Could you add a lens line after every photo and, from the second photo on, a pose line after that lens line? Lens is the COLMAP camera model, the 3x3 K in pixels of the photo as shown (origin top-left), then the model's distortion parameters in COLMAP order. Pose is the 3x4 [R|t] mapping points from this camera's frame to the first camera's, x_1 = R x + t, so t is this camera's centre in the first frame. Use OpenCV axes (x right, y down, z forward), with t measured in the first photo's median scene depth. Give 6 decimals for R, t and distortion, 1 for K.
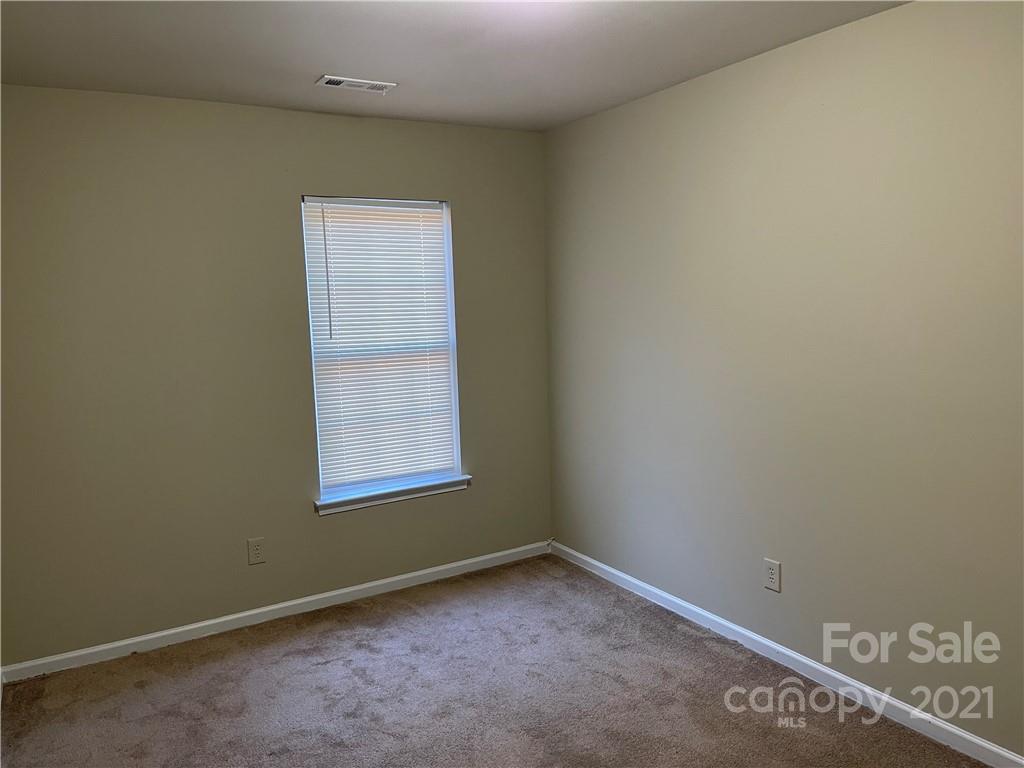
lens RADIAL K [[774.2, 0, 512.0], [0, 774.2, 384.0], [0, 0, 1]] dist [0.074662, -0.106892]
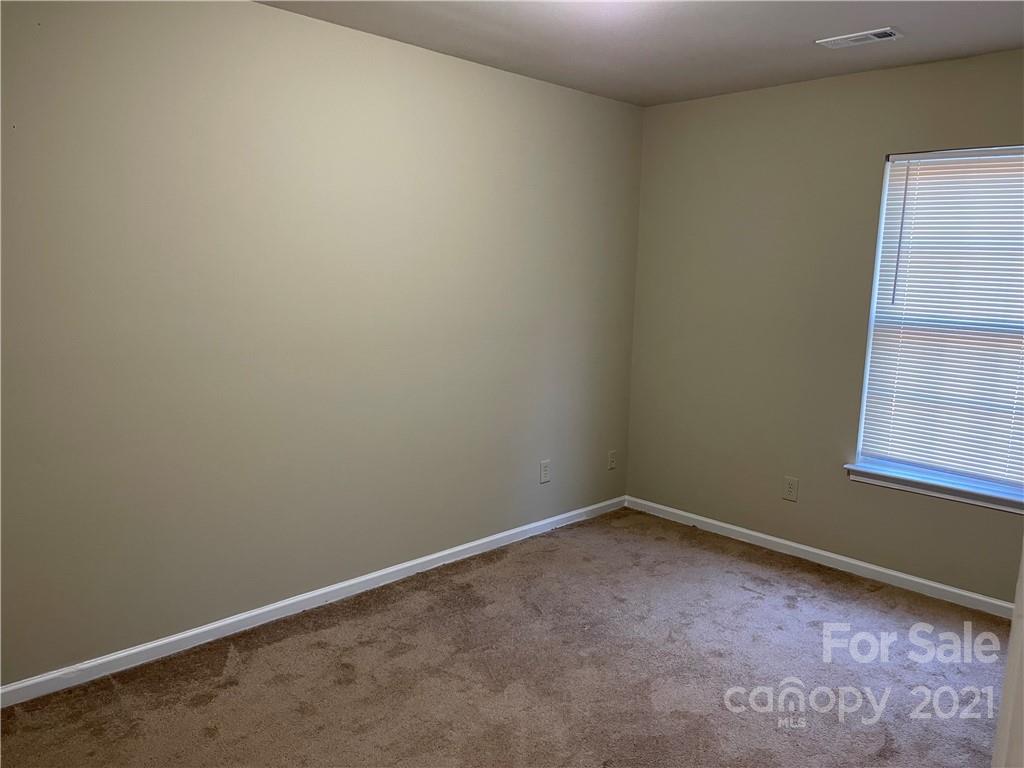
lens RADIAL K [[774.2, 0, 512.0], [0, 774.2, 384.0], [0, 0, 1]] dist [0.074662, -0.106892]
pose [[0.214379, 0.175776, -0.960804, 0.624246], [-0.138407, 0.979215, 0.148262, -0.041284], [0.966895, 0.101198, 0.234252, 0.344925]]
